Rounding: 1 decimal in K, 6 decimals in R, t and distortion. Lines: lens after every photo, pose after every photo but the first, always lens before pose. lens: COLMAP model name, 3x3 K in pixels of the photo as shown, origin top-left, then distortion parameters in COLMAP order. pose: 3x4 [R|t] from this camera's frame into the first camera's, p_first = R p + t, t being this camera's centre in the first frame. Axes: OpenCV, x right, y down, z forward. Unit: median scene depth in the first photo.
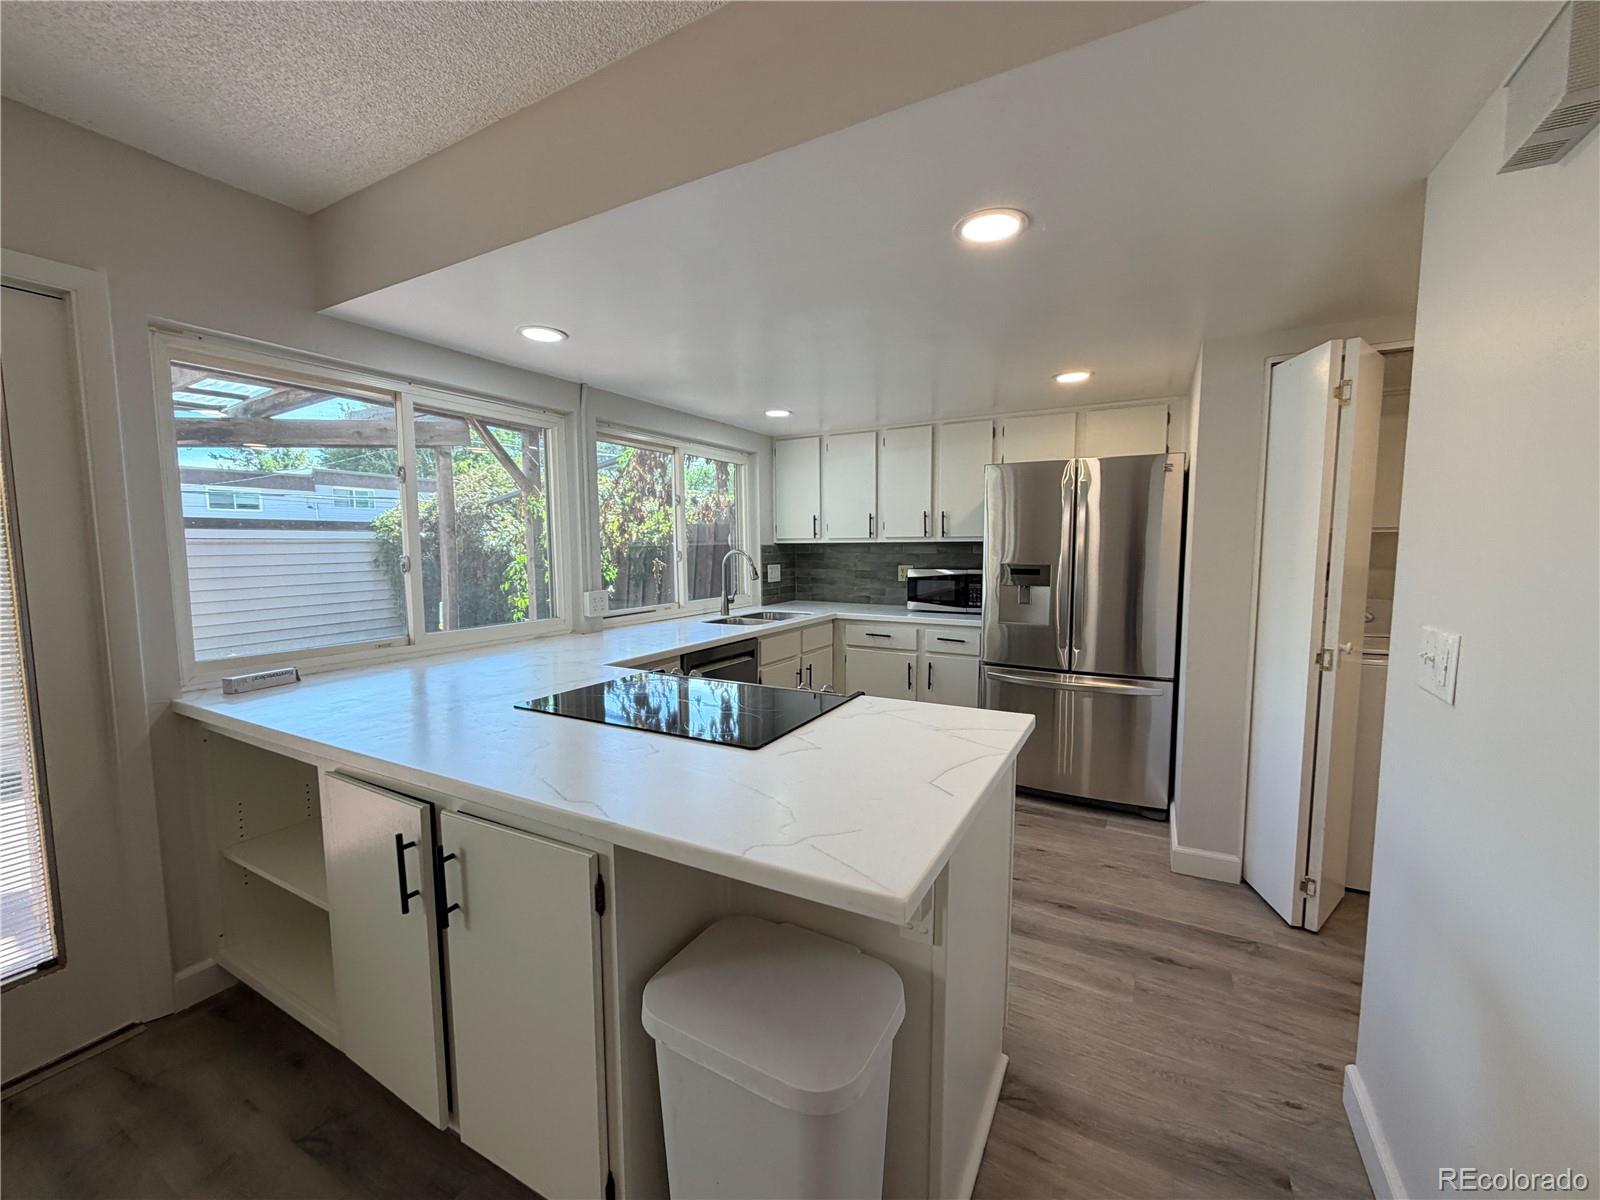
lens RADIAL K [[636.5, 0, 794.4], [0, 636.5, 594.5], [0, 0, 1]] dist [0.001692, 0.000053]
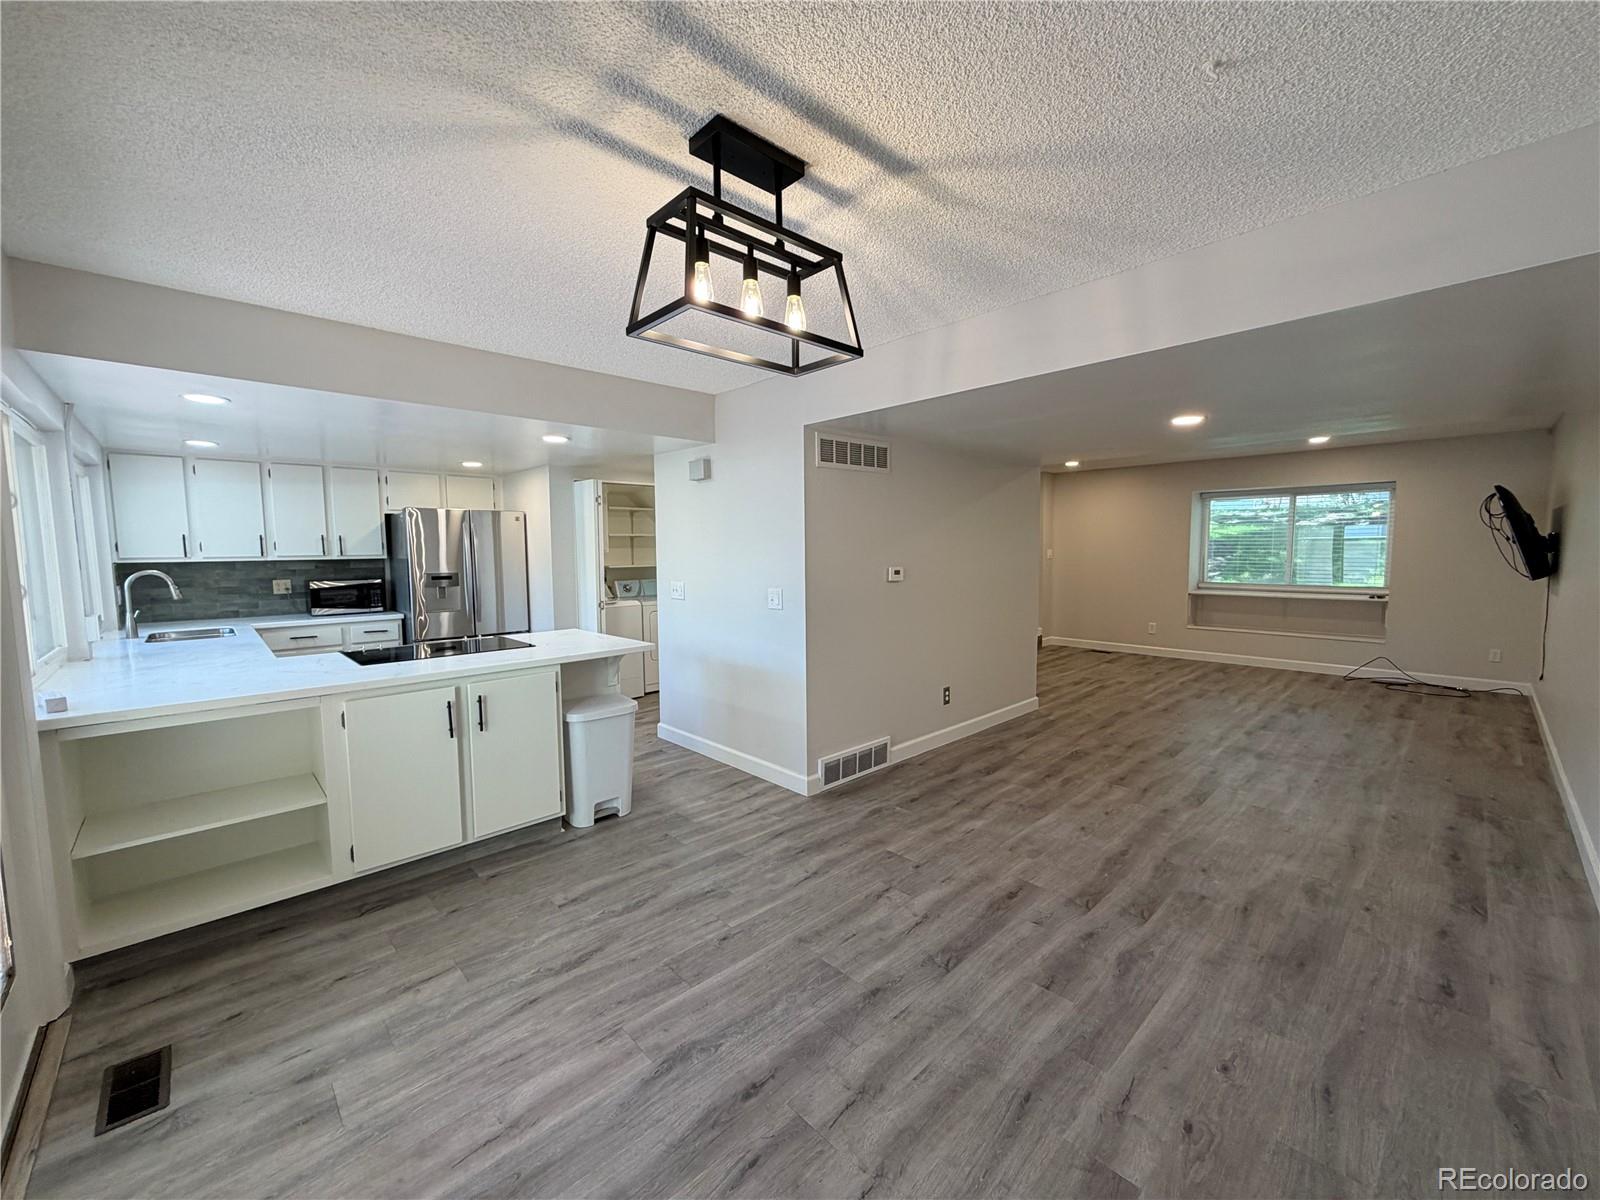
lens RADIAL K [[636.5, 0, 795.4], [0, 636.5, 600.8], [0, 0, 1]] dist [0.001692, 0.000053]
pose [[0.292938, -0.073328, 0.953315, -0.684915], [0.080627, 0.995398, 0.051790, 0.006842], [-0.952726, 0.061692, 0.297502, -0.230067]]
